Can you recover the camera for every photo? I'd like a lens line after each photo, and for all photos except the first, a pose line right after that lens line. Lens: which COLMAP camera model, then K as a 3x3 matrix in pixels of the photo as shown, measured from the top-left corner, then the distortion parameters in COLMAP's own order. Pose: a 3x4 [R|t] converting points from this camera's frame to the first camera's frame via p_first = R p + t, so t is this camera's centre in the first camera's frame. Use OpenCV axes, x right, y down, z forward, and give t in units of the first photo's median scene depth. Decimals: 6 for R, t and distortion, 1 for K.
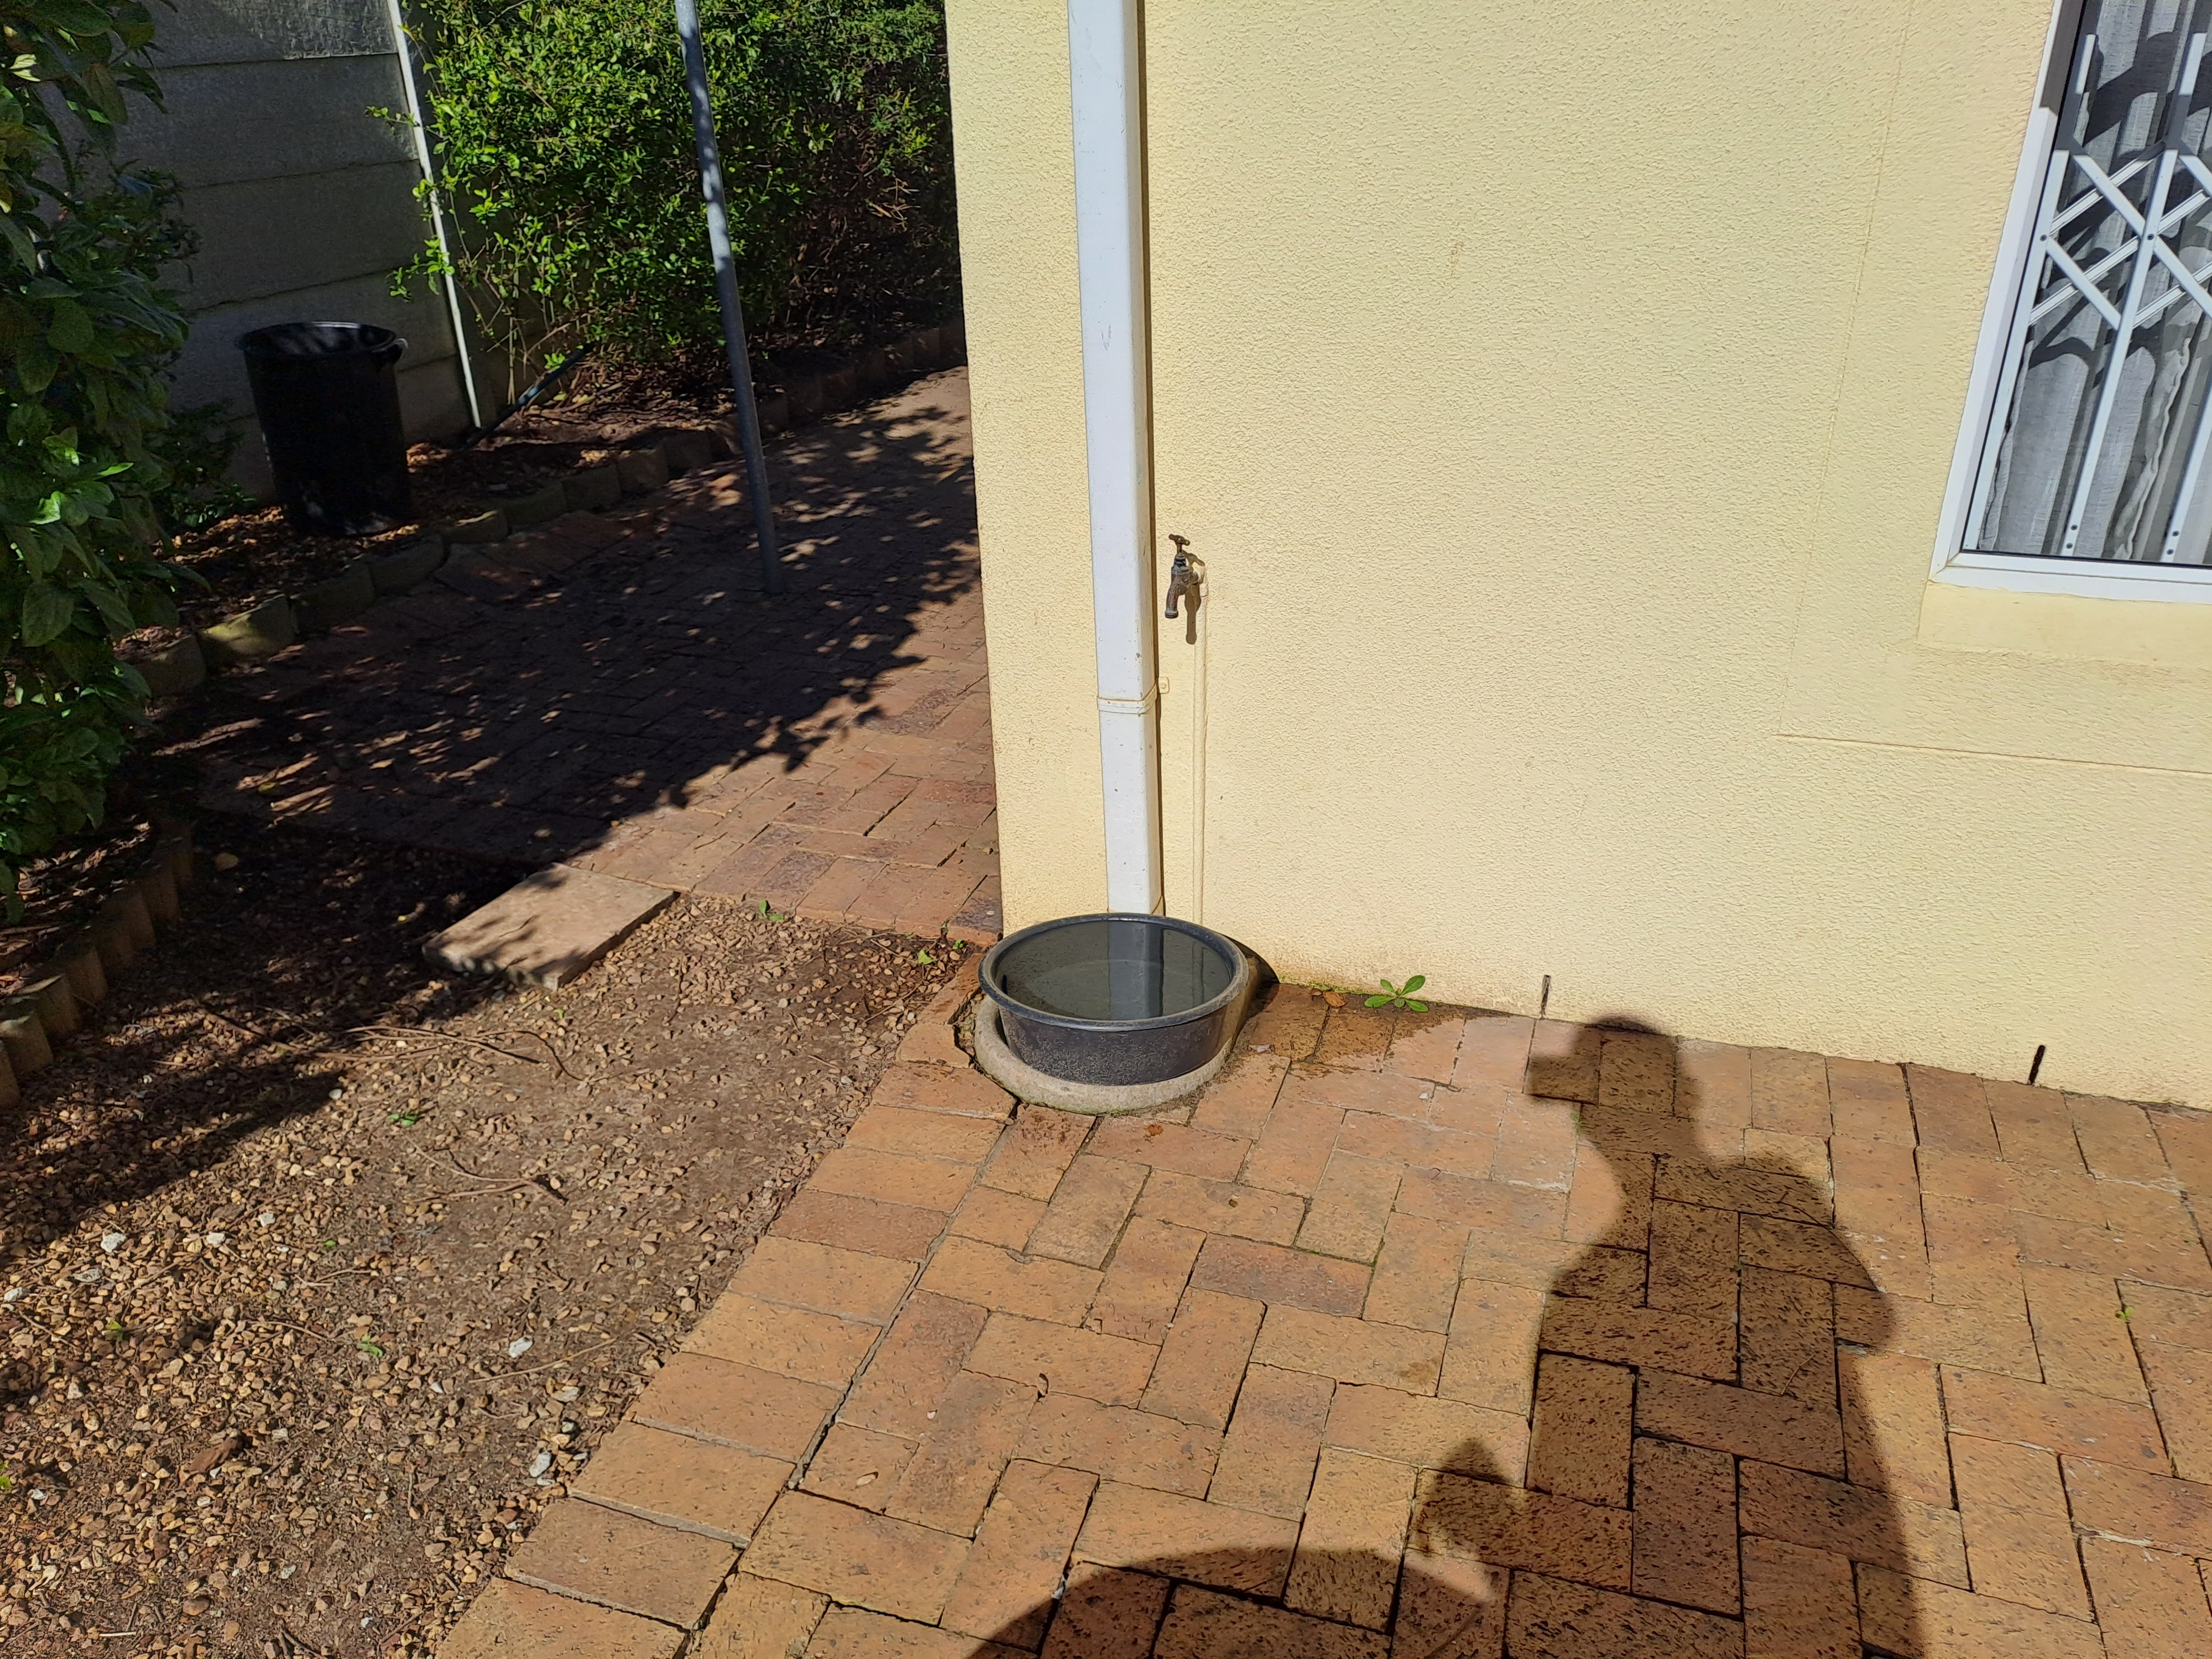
lens RADIAL K [[1608.0, 0, 1108.3], [0, 1608.0, 890.9], [0, 0, 1]] dist [0.050994, -0.160012]
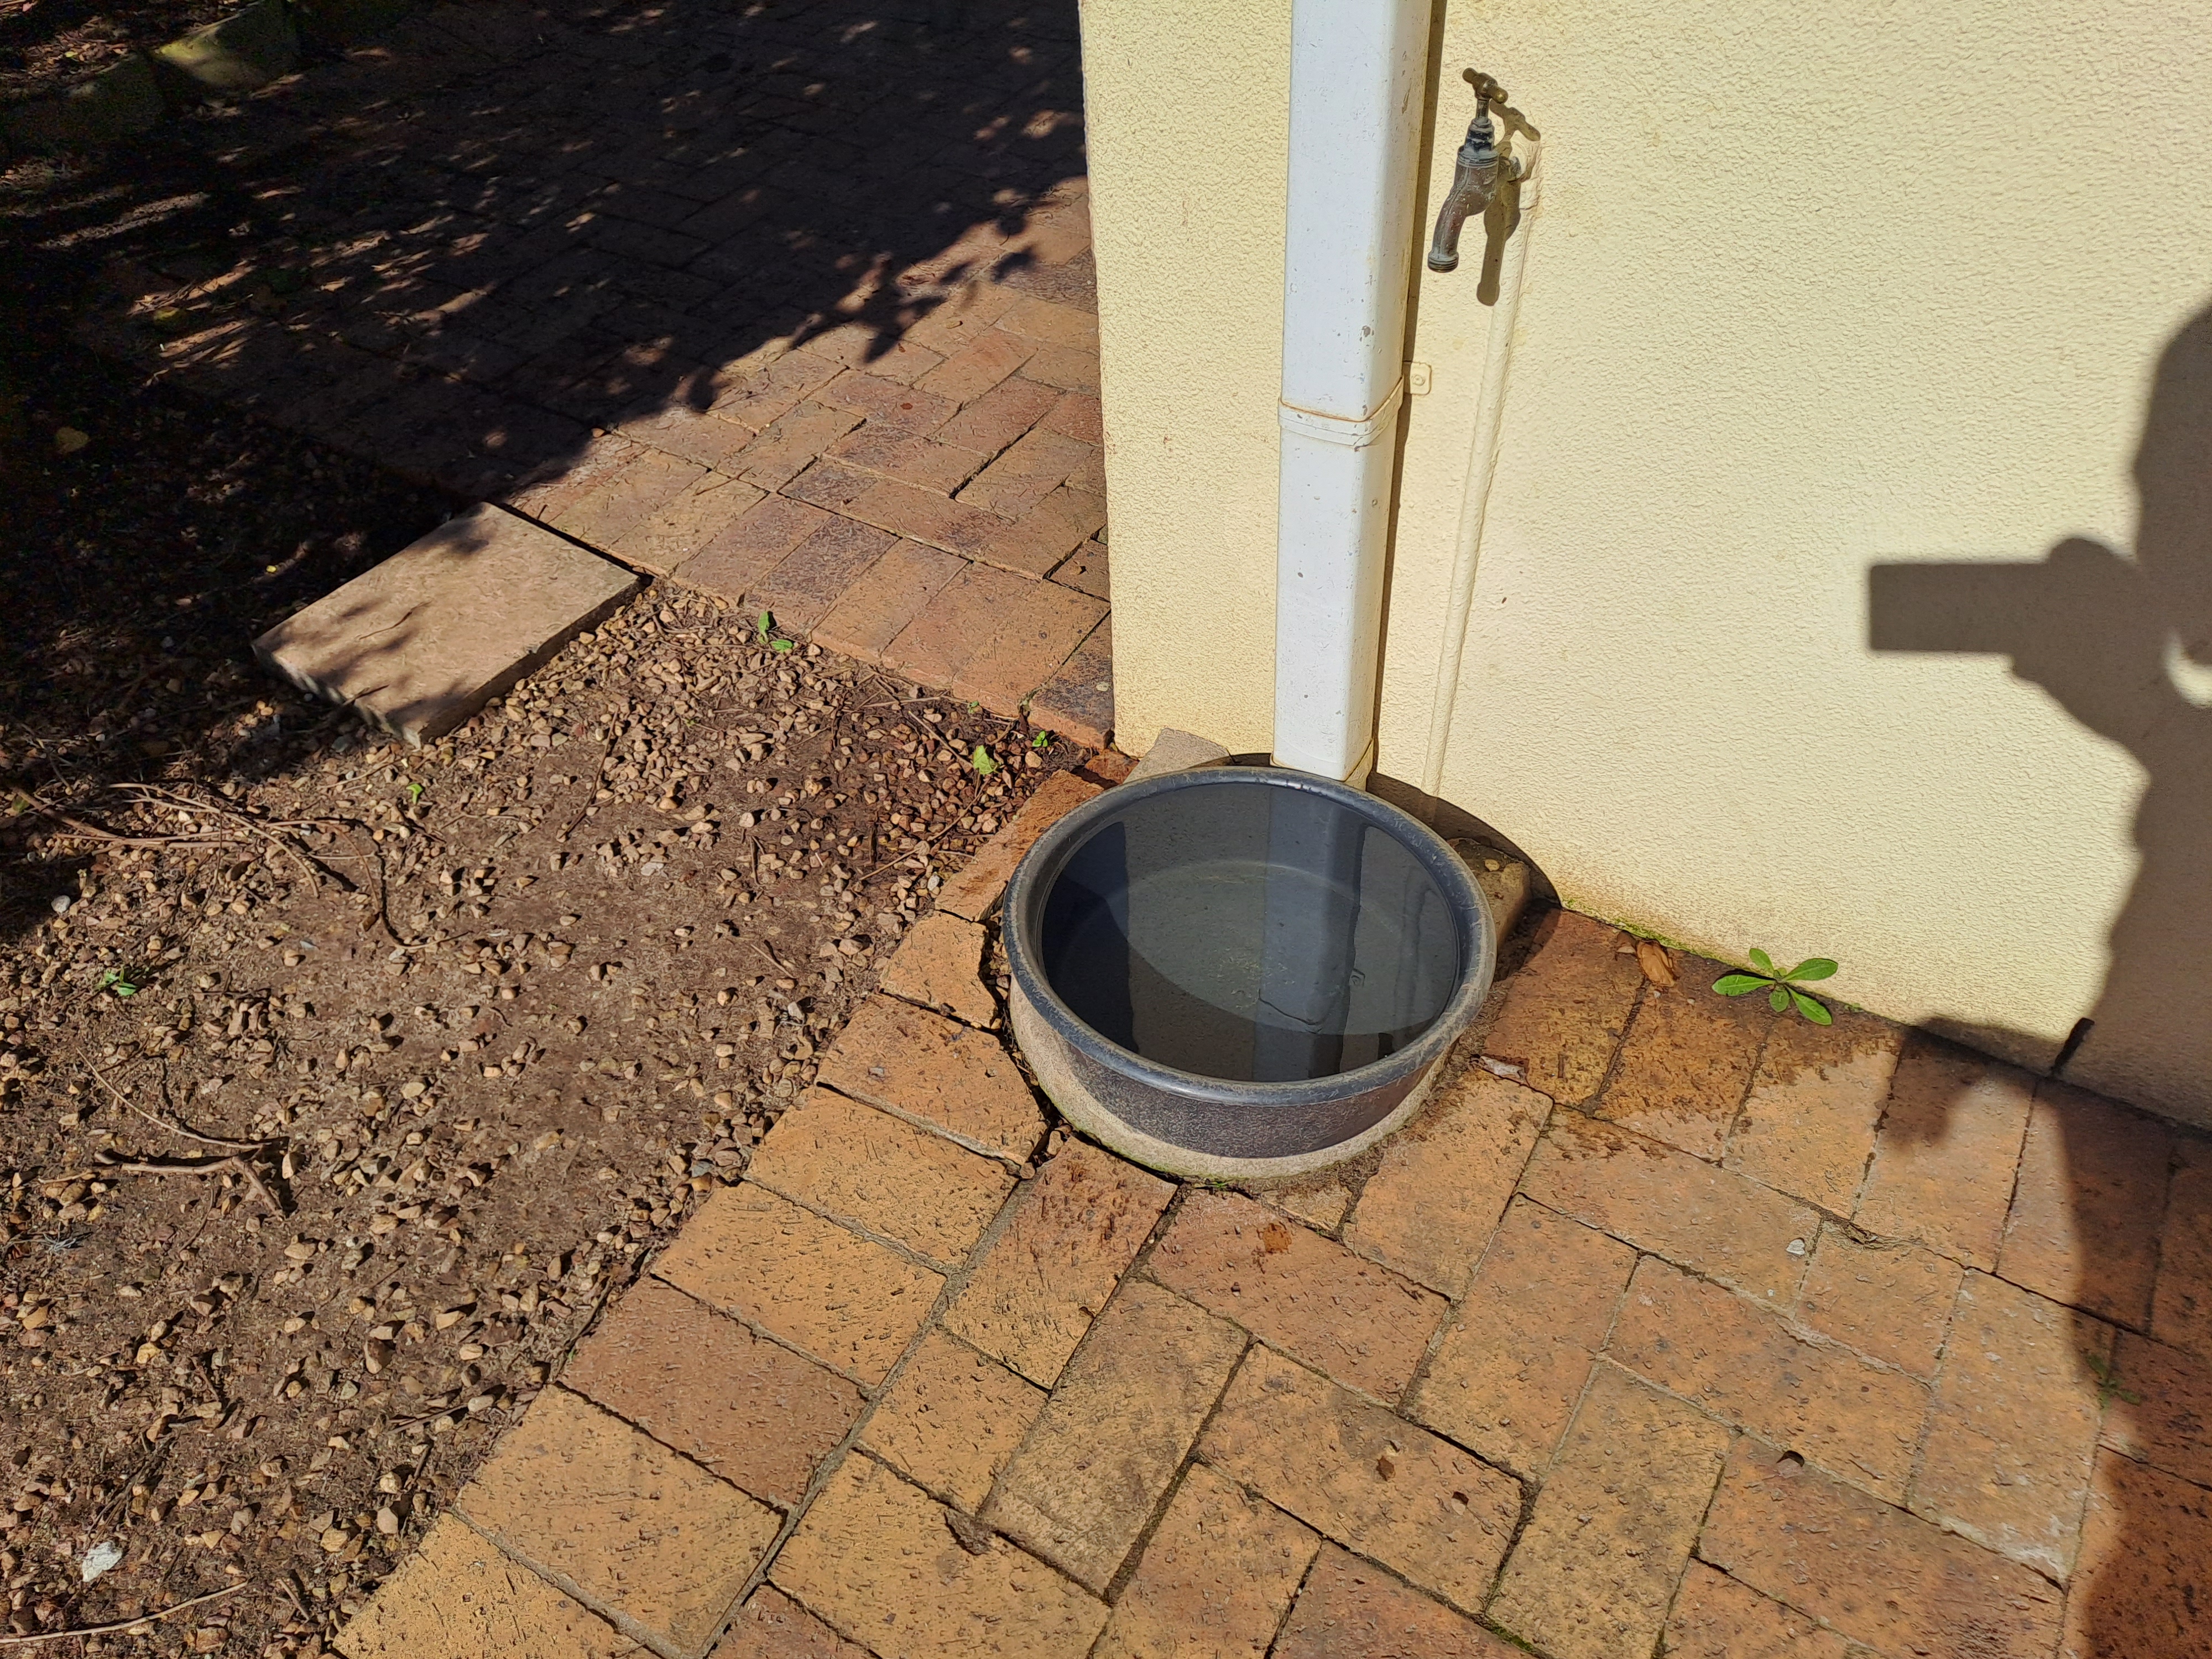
lens RADIAL K [[1609.0, 0, 1106.0], [0, 1609.0, 829.5], [0, 0, 1]] dist [0.042211, -0.052450]
pose [[0.977588, 0.137065, -0.159797, 0.035041], [-0.082886, 0.948308, 0.306335, -0.128534], [0.193524, -0.286224, 0.938416, 0.430541]]
